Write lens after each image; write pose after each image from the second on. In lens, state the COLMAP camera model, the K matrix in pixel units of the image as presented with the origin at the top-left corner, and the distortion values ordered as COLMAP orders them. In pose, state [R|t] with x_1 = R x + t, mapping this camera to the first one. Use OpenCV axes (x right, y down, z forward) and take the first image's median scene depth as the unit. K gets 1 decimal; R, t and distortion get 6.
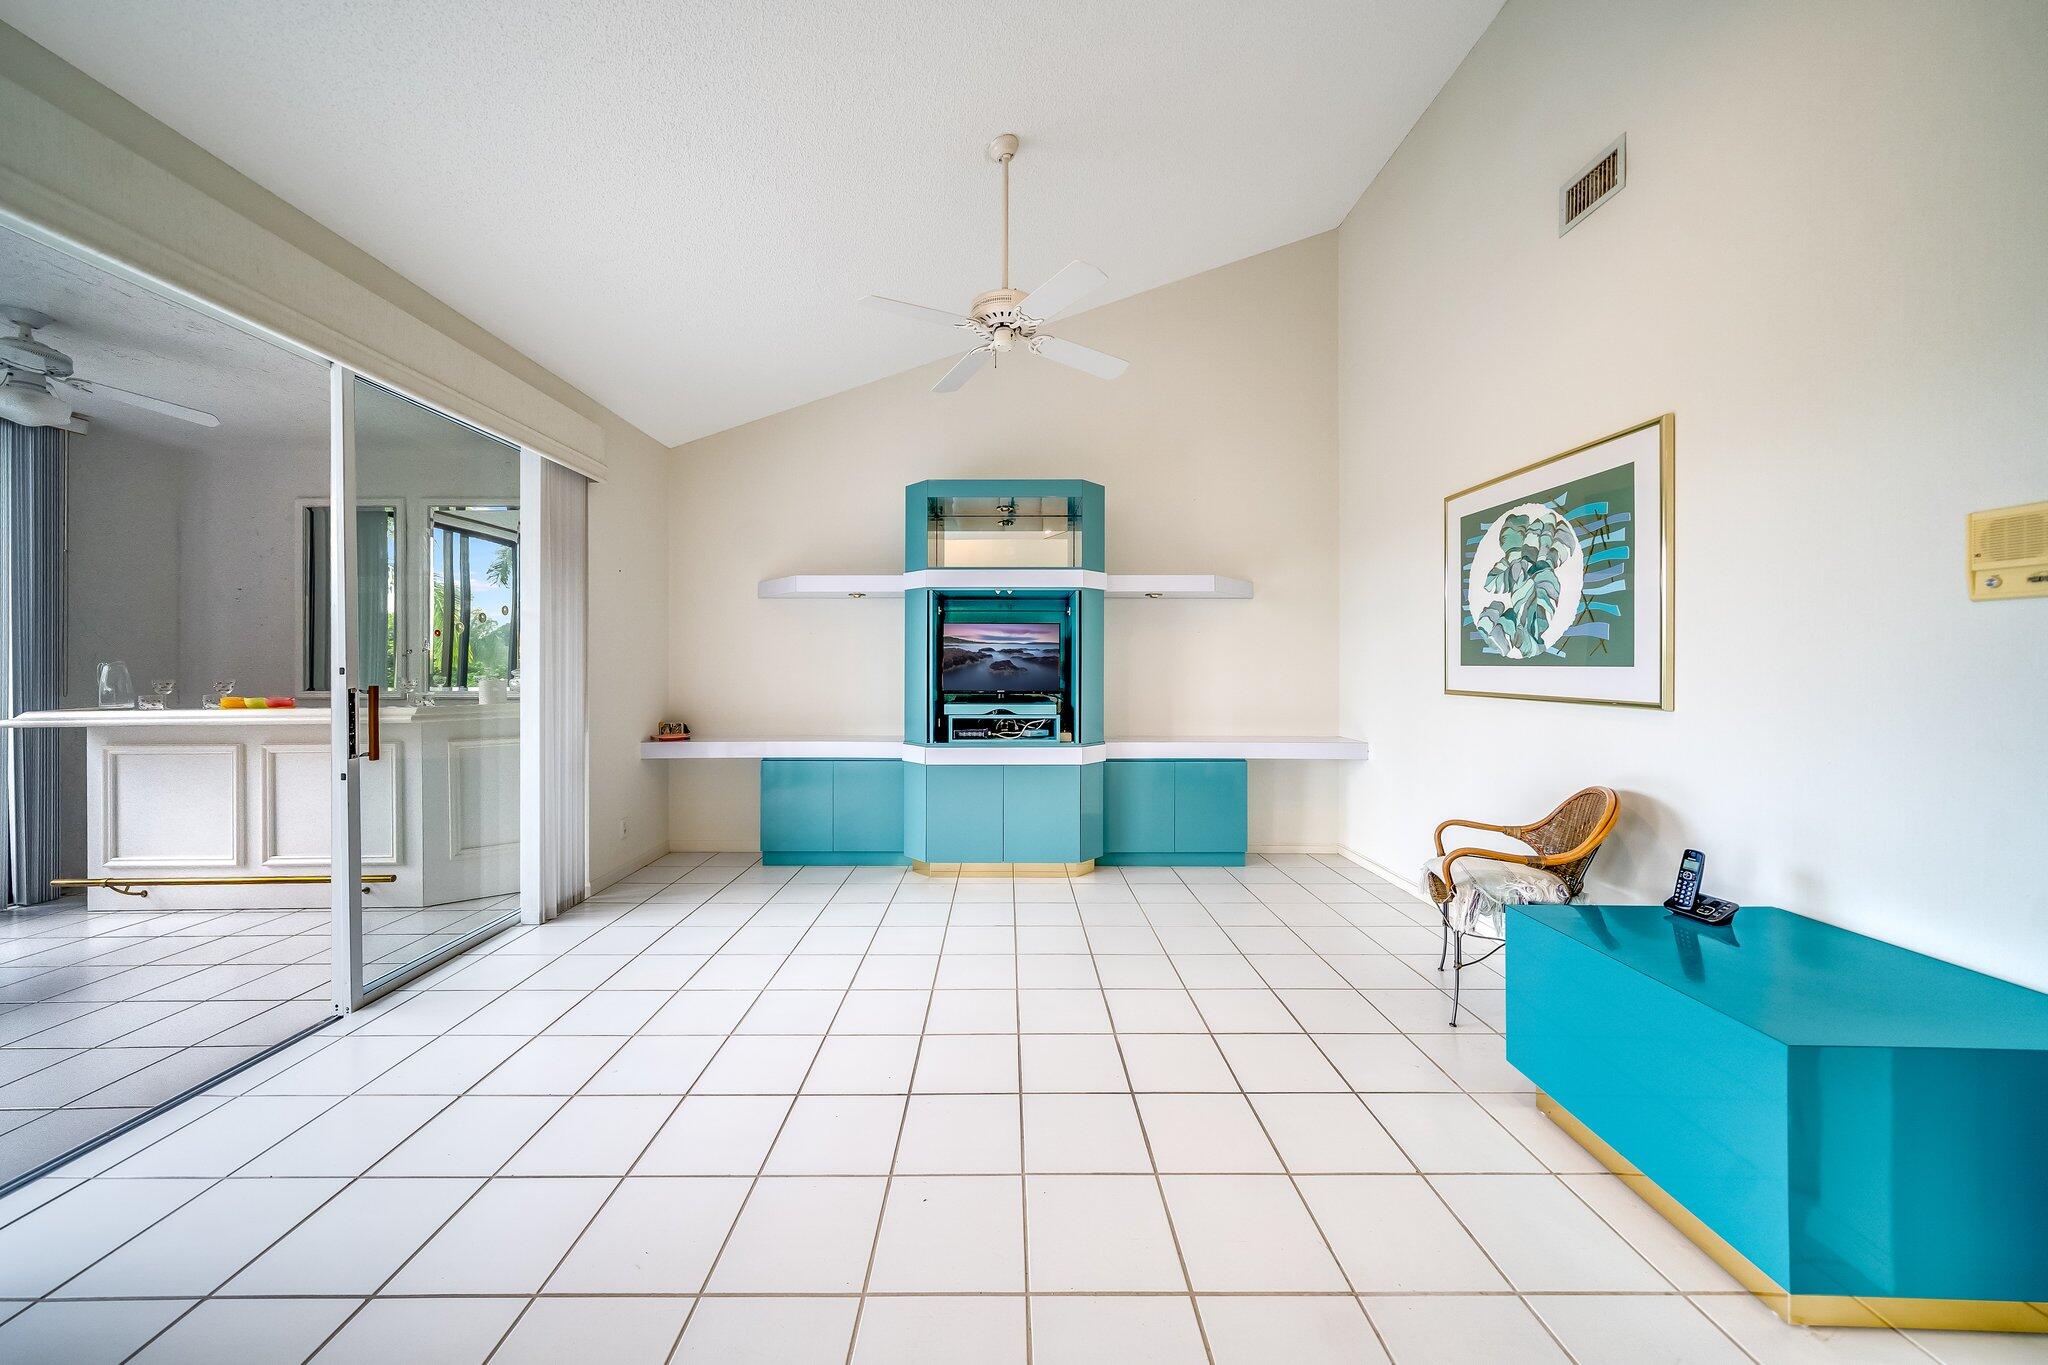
lens RADIAL K [[698.3, 0, 1011.6], [0, 698.3, 667.1], [0, 0, 1]] dist [0.000714, 0.000122]
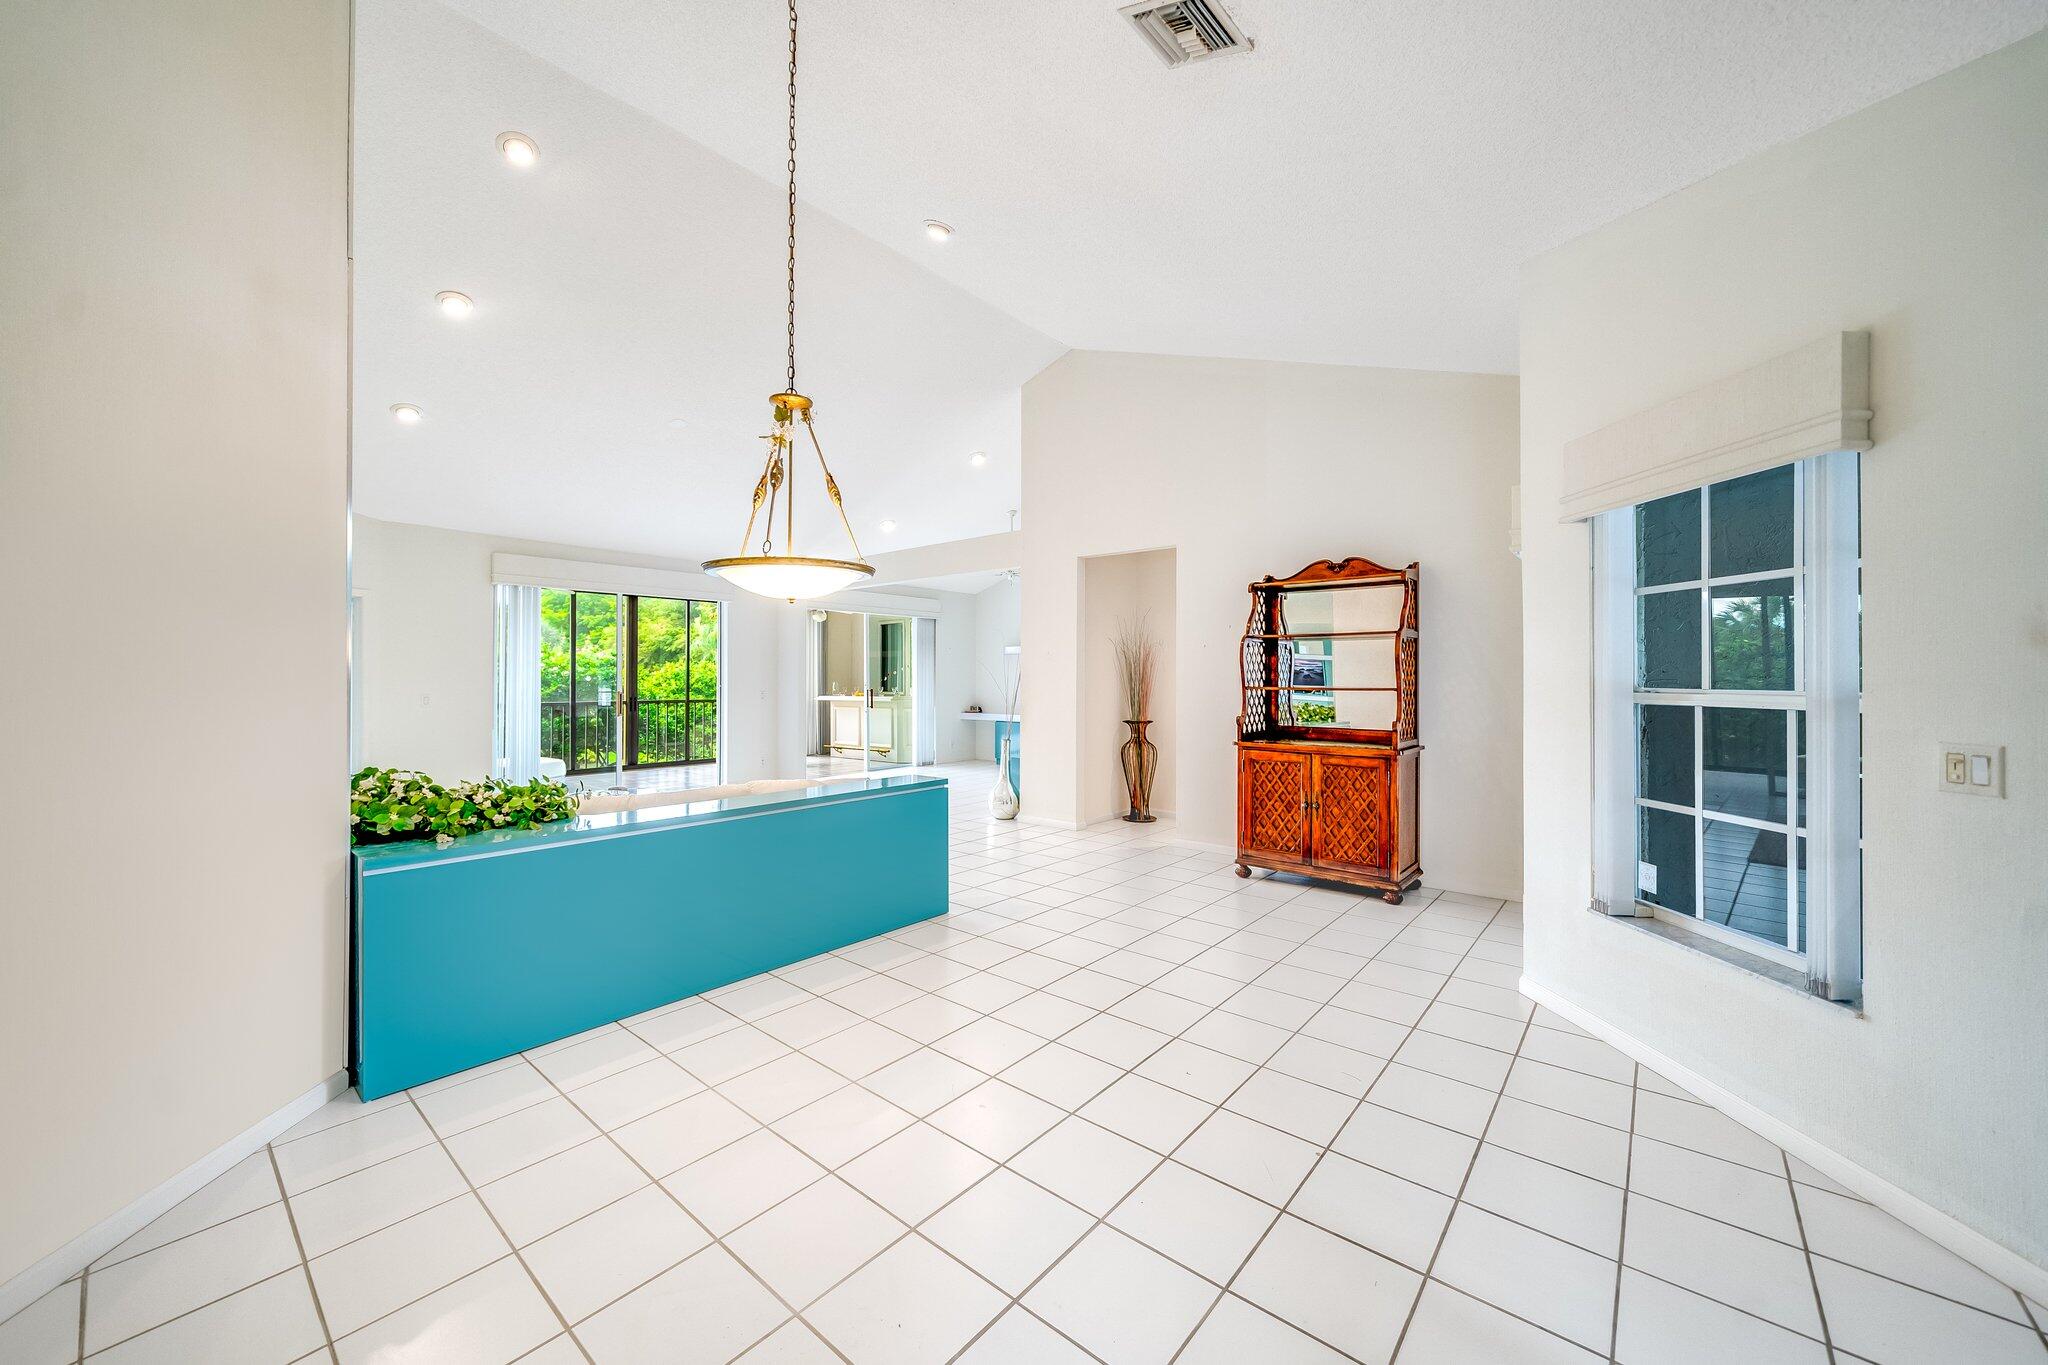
lens RADIAL K [[754.4, 0, 1008.1], [0, 754.4, 678.6], [0, 0, 1]] dist [-0.001302, -0.000051]
pose [[0.758946, 0.000756, -0.651153, 1.626656], [-0.001362, 0.999999, -0.000427, -0.021121], [0.651152, 0.001211, 0.758946, -1.155692]]
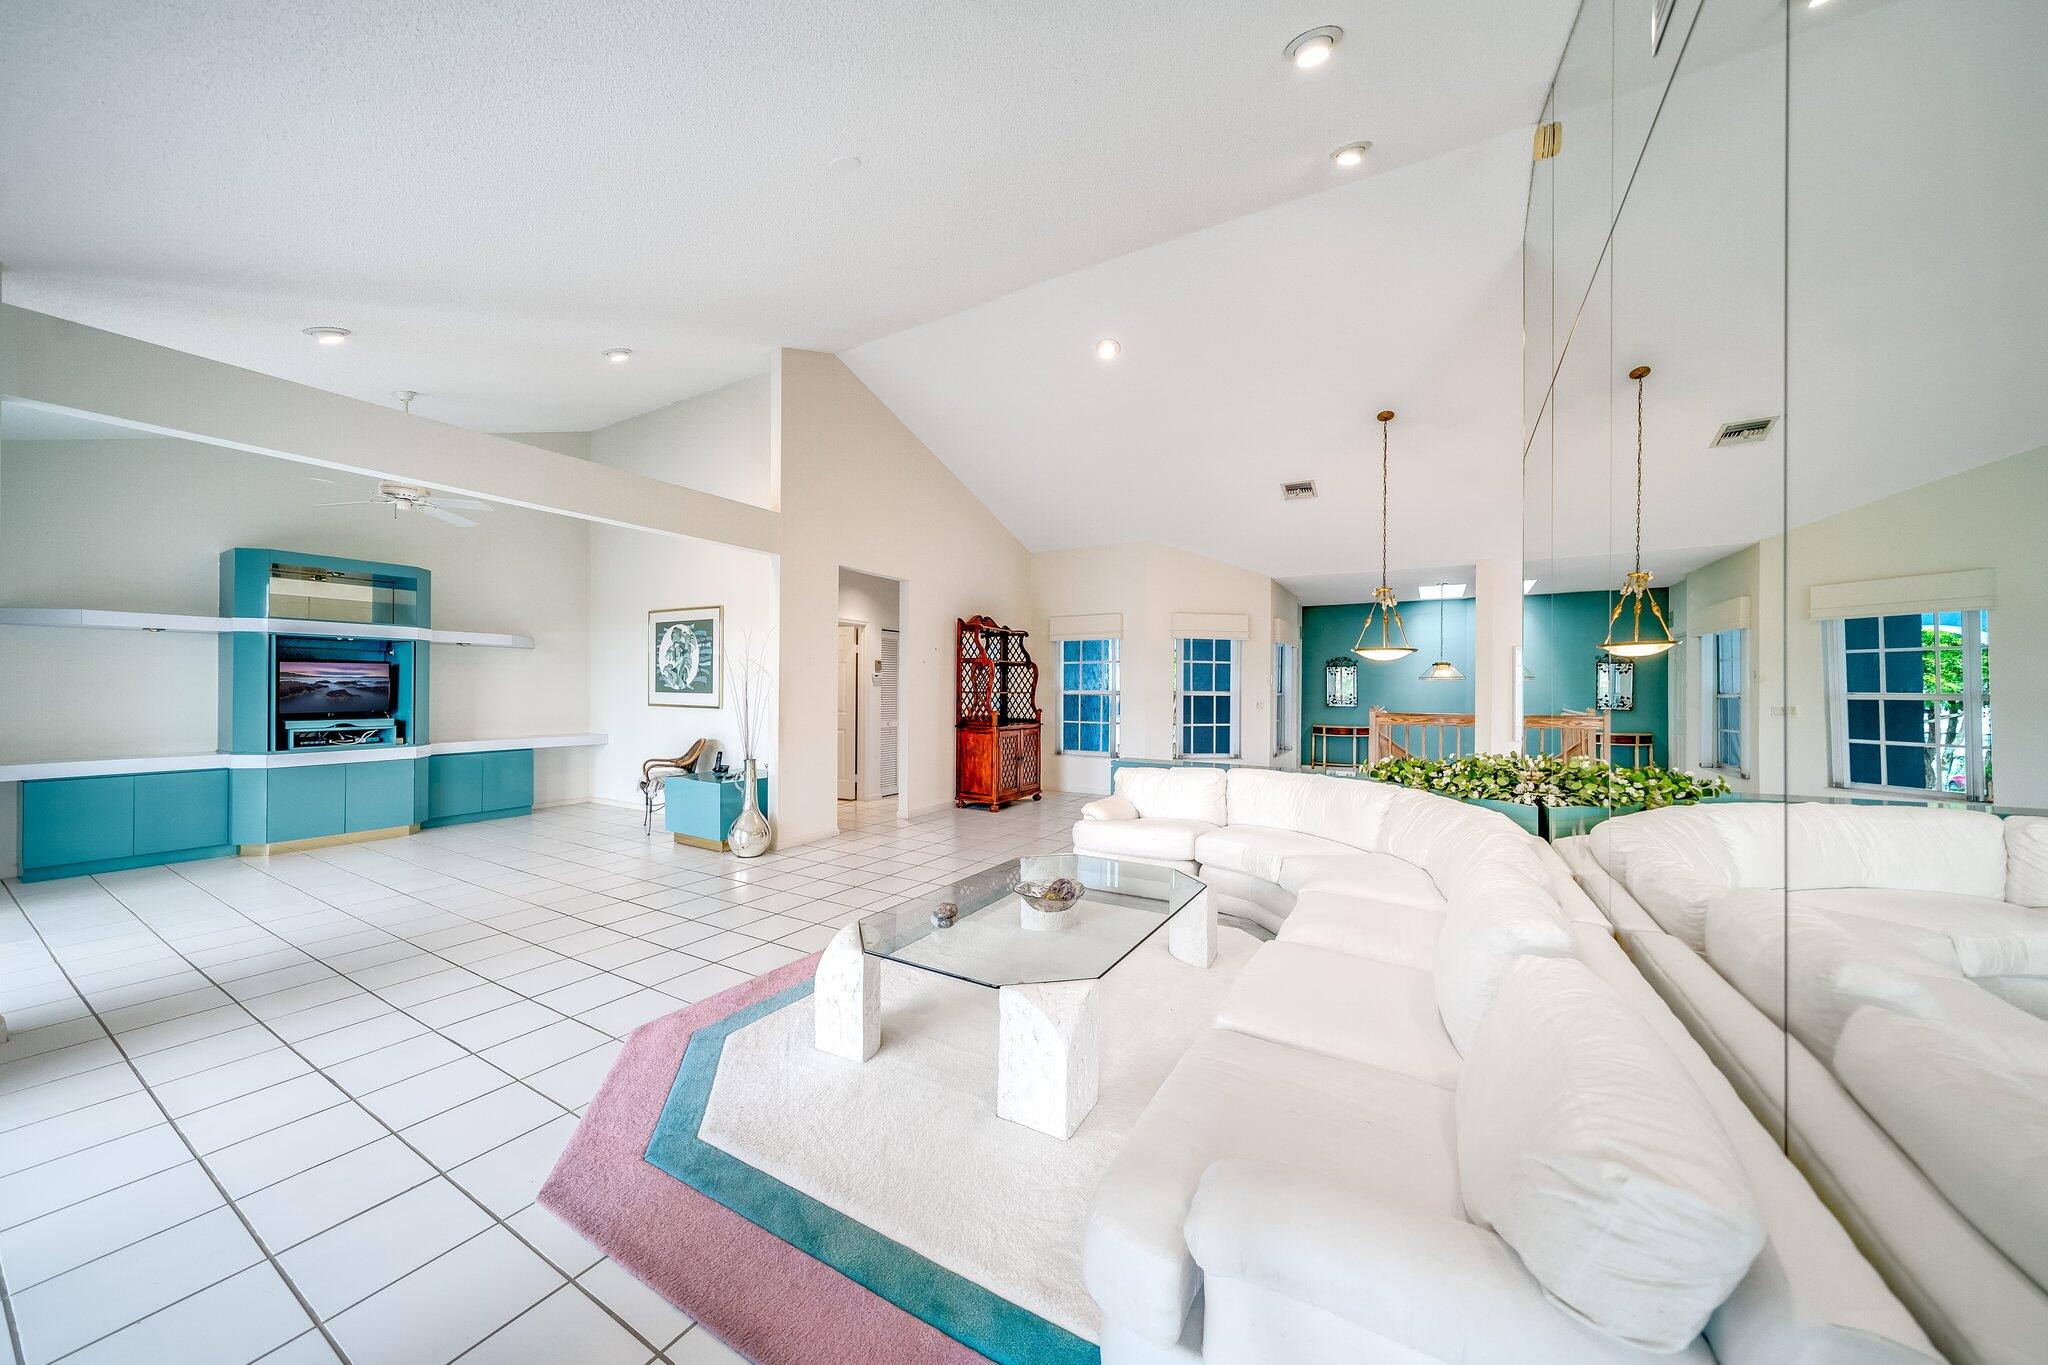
lens RADIAL K [[705.8, 0, 1022.8], [0, 705.8, 681.6], [0, 0, 1]] dist [0.000351, 0.000037]
pose [[0.517201, 0.004397, 0.855853, -0.565148], [-0.003313, 0.999990, -0.003135, -0.028101], [-0.855858, -0.001213, 0.517210, -0.977681]]
